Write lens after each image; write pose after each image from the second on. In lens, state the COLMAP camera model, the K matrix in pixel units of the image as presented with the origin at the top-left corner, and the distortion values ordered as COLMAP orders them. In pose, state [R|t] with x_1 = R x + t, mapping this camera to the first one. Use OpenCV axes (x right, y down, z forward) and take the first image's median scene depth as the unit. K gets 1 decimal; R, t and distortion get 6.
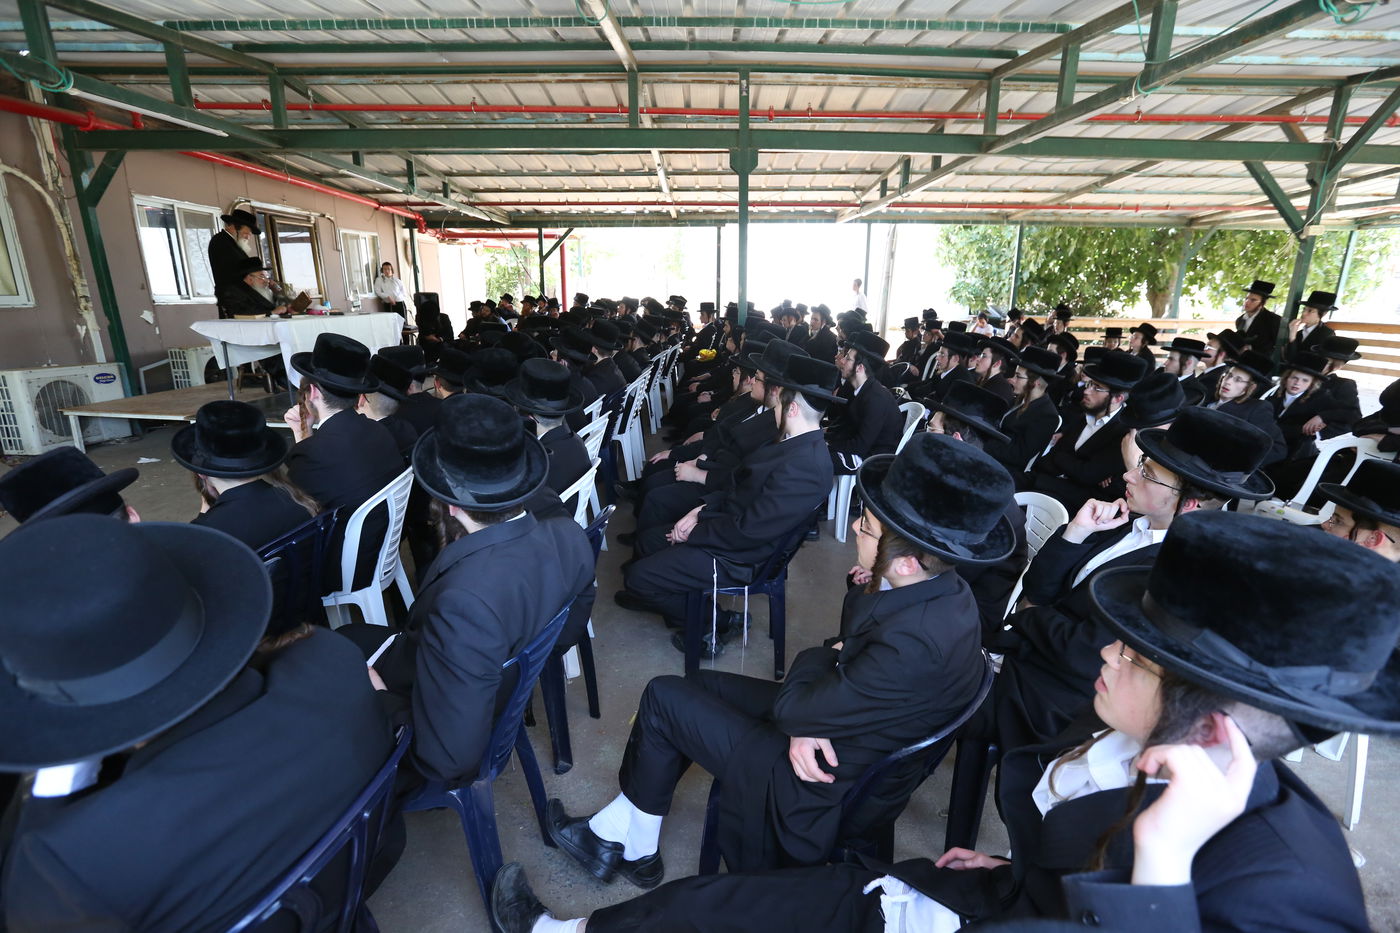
lens RADIAL K [[621.9, 0, 700.0], [0, 621.9, 466.5], [0, 0, 1]] dist [-0.045232, 0.015778]
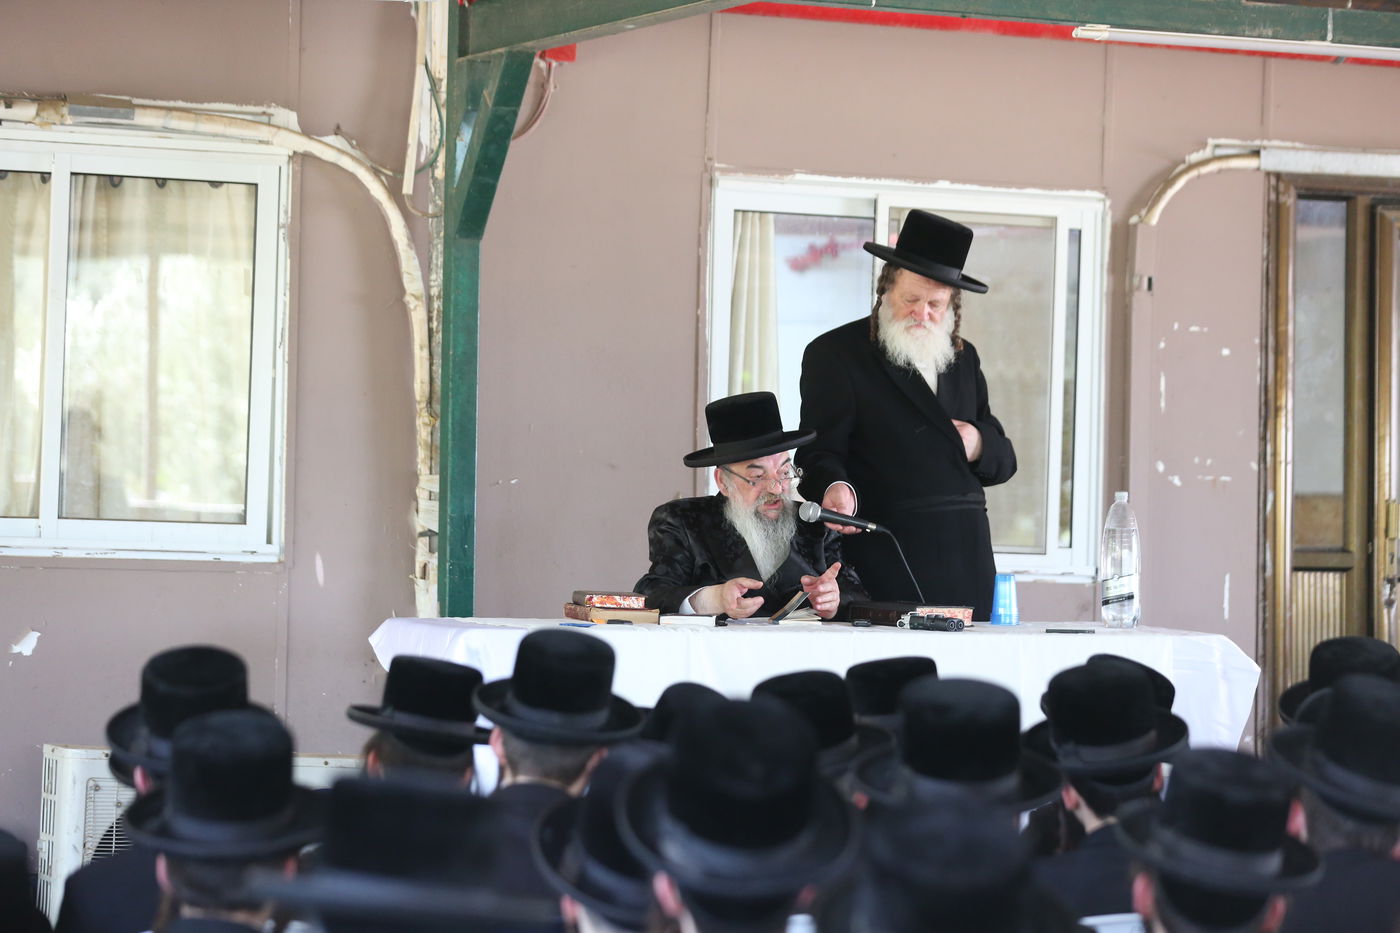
lens RADIAL K [[4915.2, 0, 700.0], [0, 4915.2, 466.5], [0, 0, 1]] dist [0.254072, 0.814872]
pose [[0.386314, -0.016803, -0.922214, 1.149756], [-0.269793, 0.954048, -0.130399, -0.041677], [0.882028, 0.299182, 0.364029, 0.247278]]
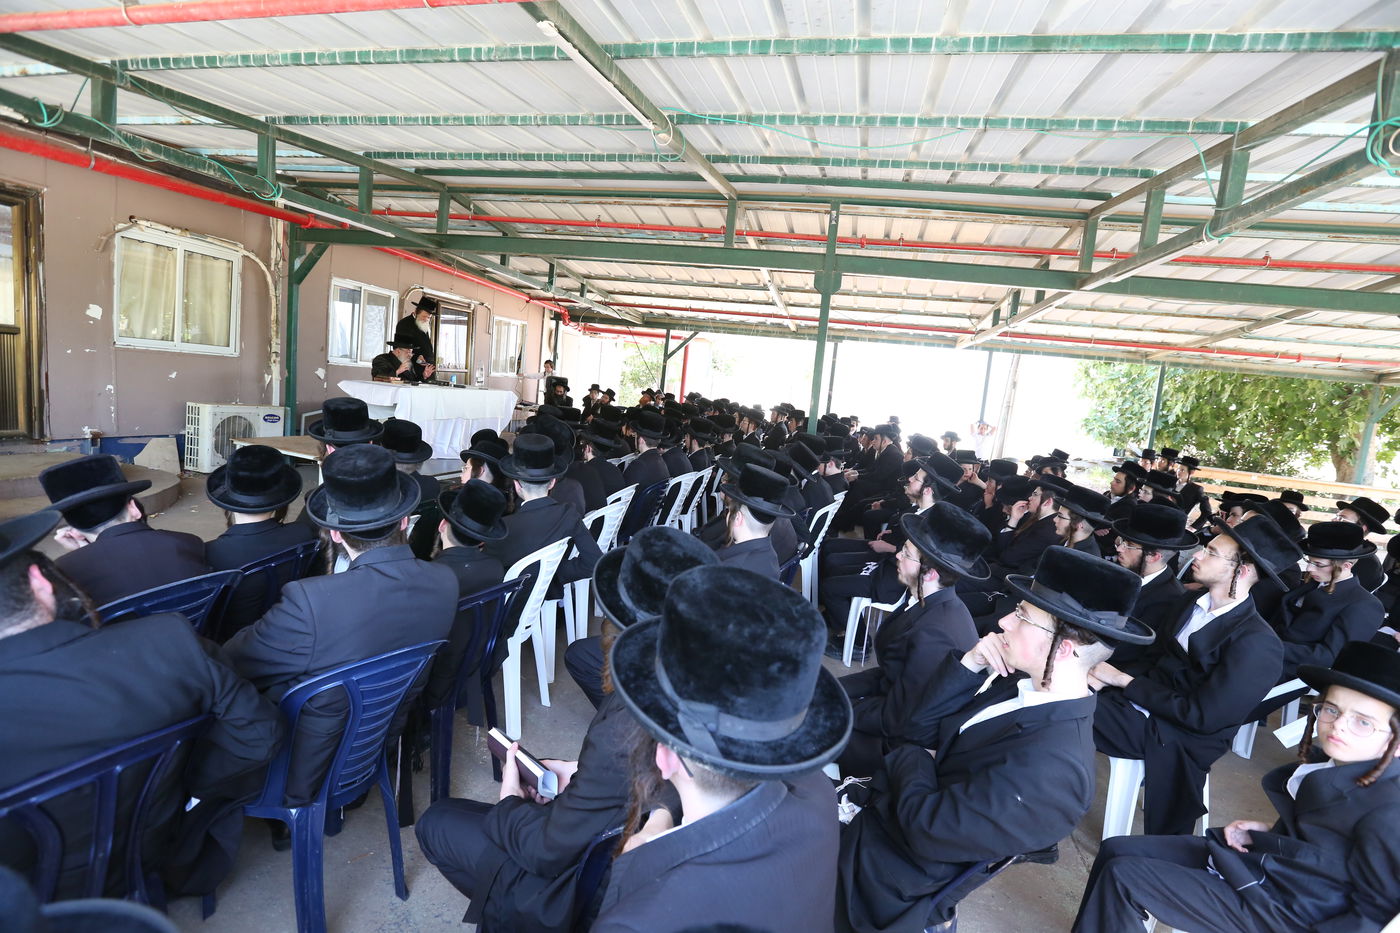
lens RADIAL K [[621.9, 0, 700.0], [0, 621.9, 466.5], [0, 0, 1]] dist [-0.045232, 0.015778]
pose [[0.971614, 0.118824, -0.204567, 0.099391], [-0.150550, 0.977579, -0.147219, -0.001349], [0.182488, 0.173838, 0.967718, -0.005212]]
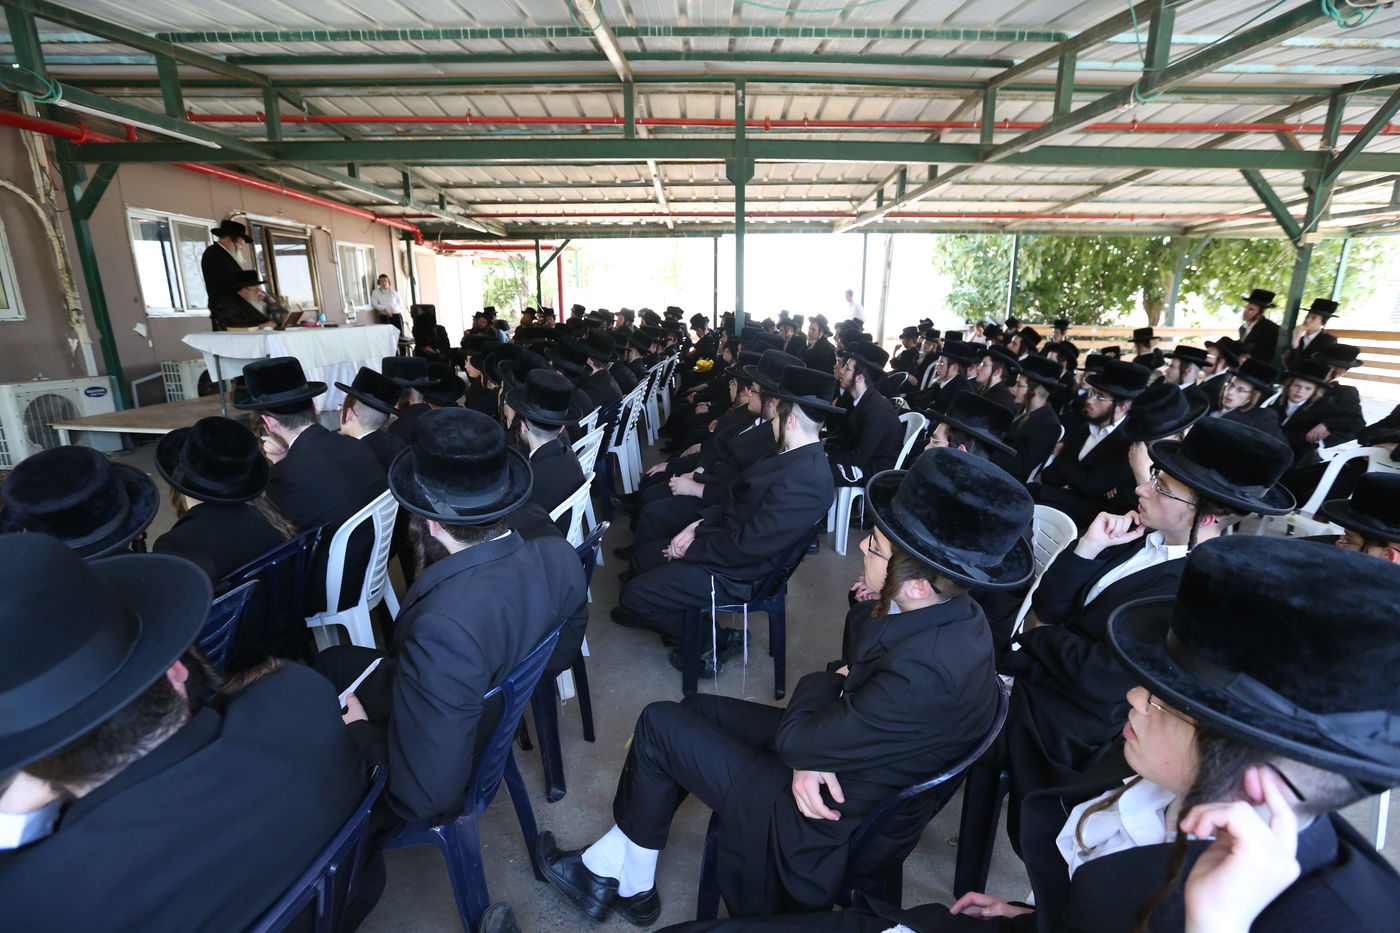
lens RADIAL K [[621.9, 0, 700.0], [0, 621.9, 466.5], [0, 0, 1]] dist [-0.045232, 0.015778]
pose [[0.999982, -0.005285, 0.002790, 0.000780], [0.005330, 0.999855, -0.016201, -0.002188], [-0.002704, 0.016216, 0.999865, 0.010087]]
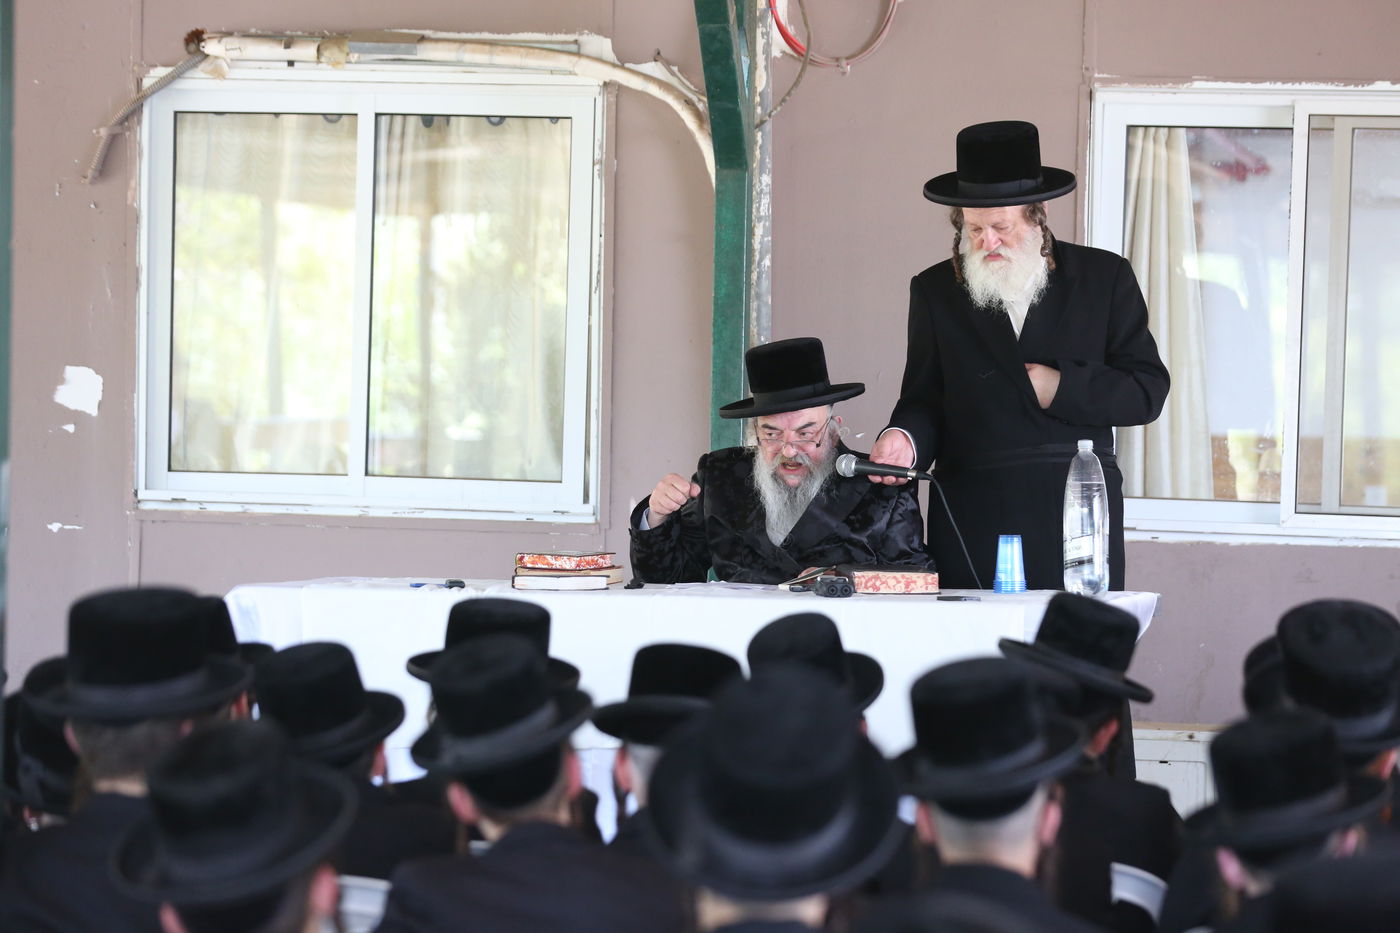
lens RADIAL K [[5635.3, 0, 700.0], [0, 5635.3, 466.5], [0, 0, 1]] dist [0.568796, -1.362078]
pose [[-0.165024, -0.014739, -0.986179, 1.361507], [-0.294700, 0.954947, 0.035042, -0.363124], [0.941233, 0.296410, -0.161933, 1.337947]]
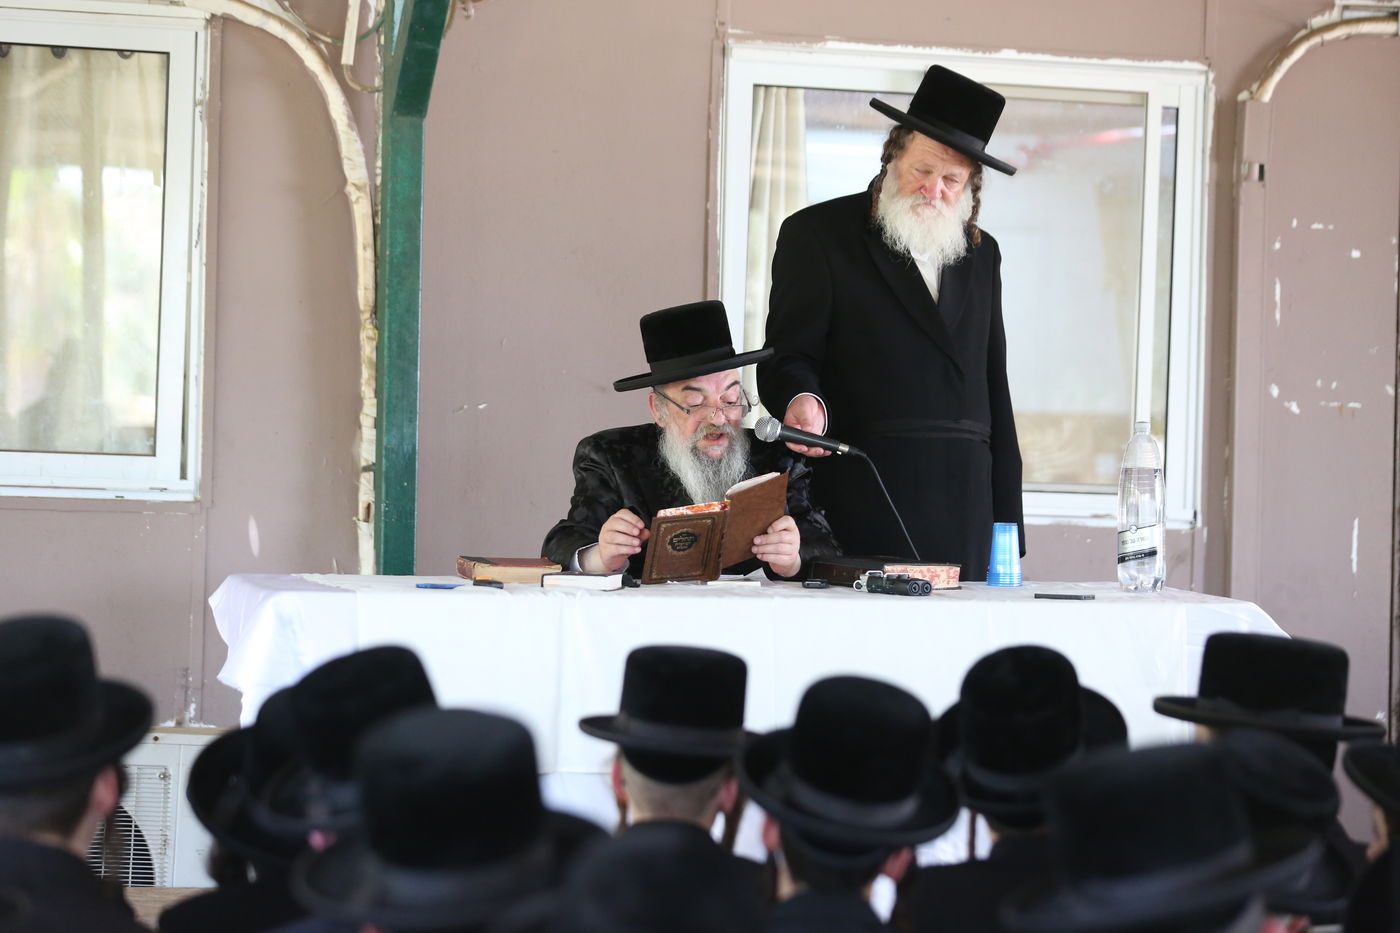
lens RADIAL K [[4819.9, 0, 700.0], [0, 4819.9, 466.5], [0, 0, 1]] dist [0.103802, 3.406124]
pose [[0.298897, 0.000424, -0.954285, 0.835595], [-0.283341, 0.954944, -0.088322, -0.145308], [0.911251, 0.296787, 0.285550, 0.552436]]
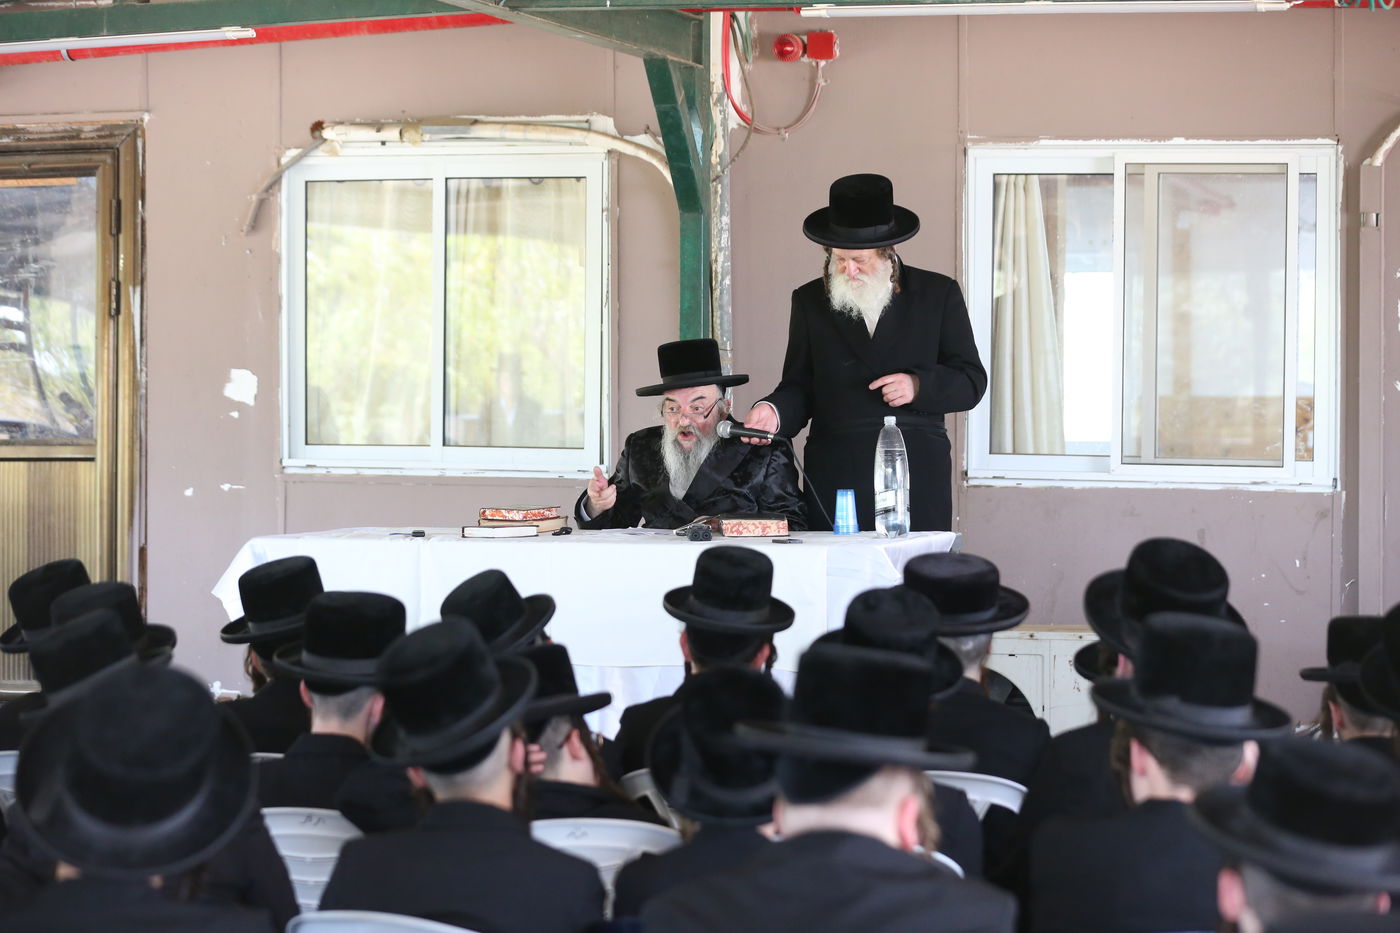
lens RADIAL K [[3681.7, 0, 700.0], [0, 3681.7, 466.5], [0, 0, 1]] dist [-0.080031, -0.664565]
pose [[-0.264257, 0.003346, -0.964447, 1.011339], [-0.273020, 0.958830, 0.078134, -0.428340], [0.925002, 0.283961, -0.252464, 1.491723]]
